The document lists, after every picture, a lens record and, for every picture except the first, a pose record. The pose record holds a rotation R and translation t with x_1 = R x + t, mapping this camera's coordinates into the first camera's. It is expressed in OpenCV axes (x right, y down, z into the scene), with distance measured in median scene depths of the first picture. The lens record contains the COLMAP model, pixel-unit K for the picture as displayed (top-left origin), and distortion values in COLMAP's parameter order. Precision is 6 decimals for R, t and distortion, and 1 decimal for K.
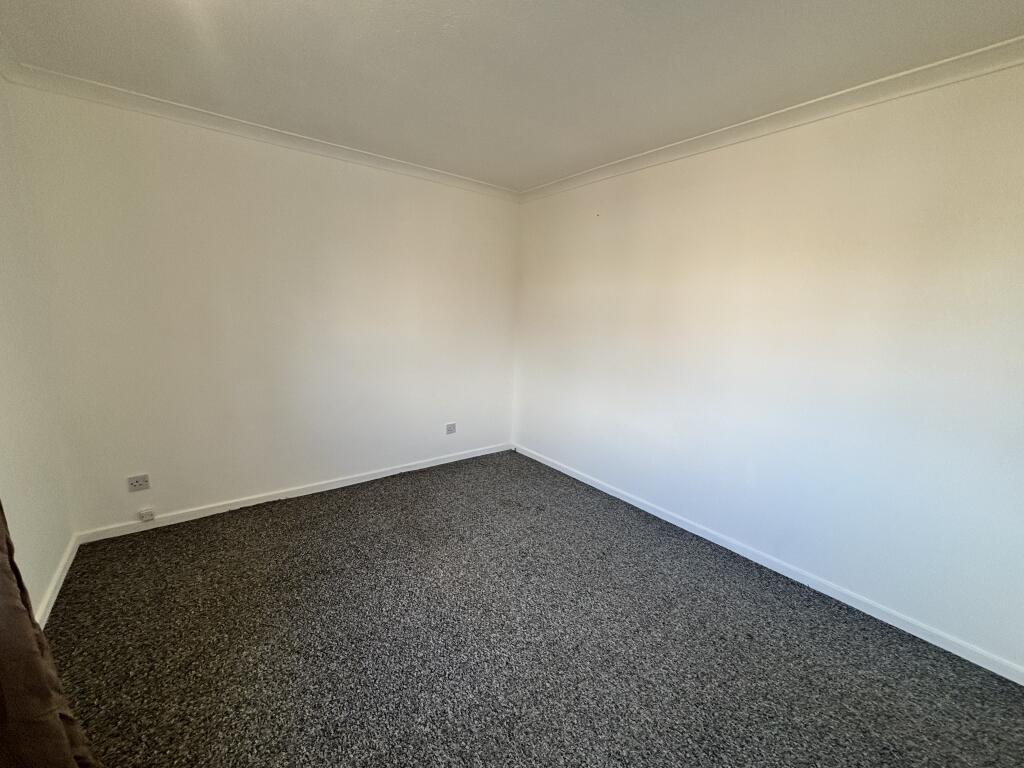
lens RADIAL K [[413.3, 0, 505.7], [0, 413.3, 383.2], [0, 0, 1]] dist [0.009806, -0.000113]
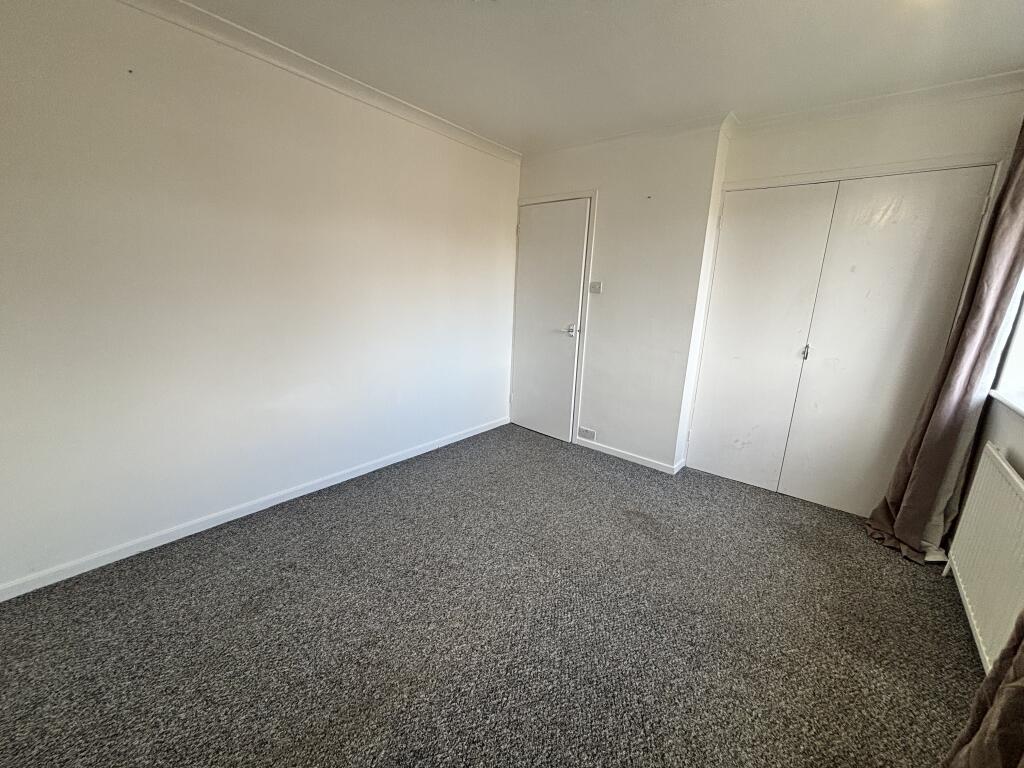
lens RADIAL K [[413.3, 0, 506.9], [0, 413.3, 381.5], [0, 0, 1]] dist [0.009806, -0.000113]
pose [[-0.215982, -0.267975, 0.938904, -0.623902], [0.123644, 0.946353, 0.298543, -0.156933], [-0.968537, 0.180570, -0.171262, 0.828619]]
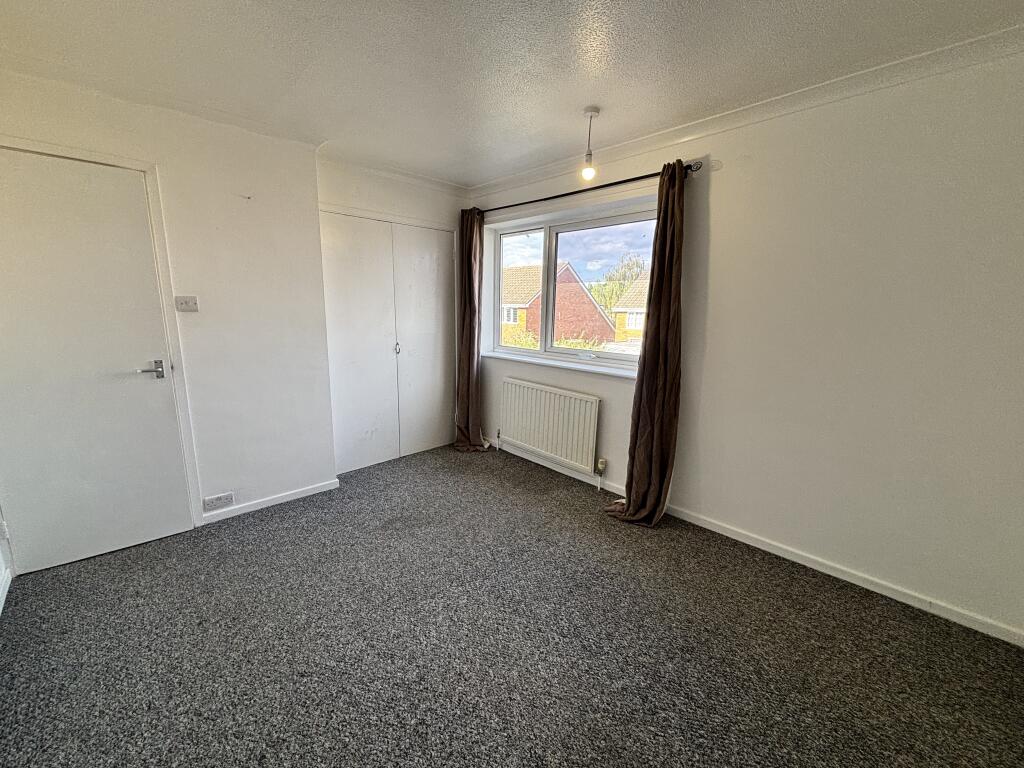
lens RADIAL K [[413.3, 0, 511.8], [0, 413.3, 386.6], [0, 0, 1]] dist [0.009806, -0.000113]
pose [[-0.992881, -0.035526, -0.113685, -0.005644], [-0.074951, 0.928163, 0.364549, -0.238403], [0.092567, 0.370475, -0.924218, 1.280702]]
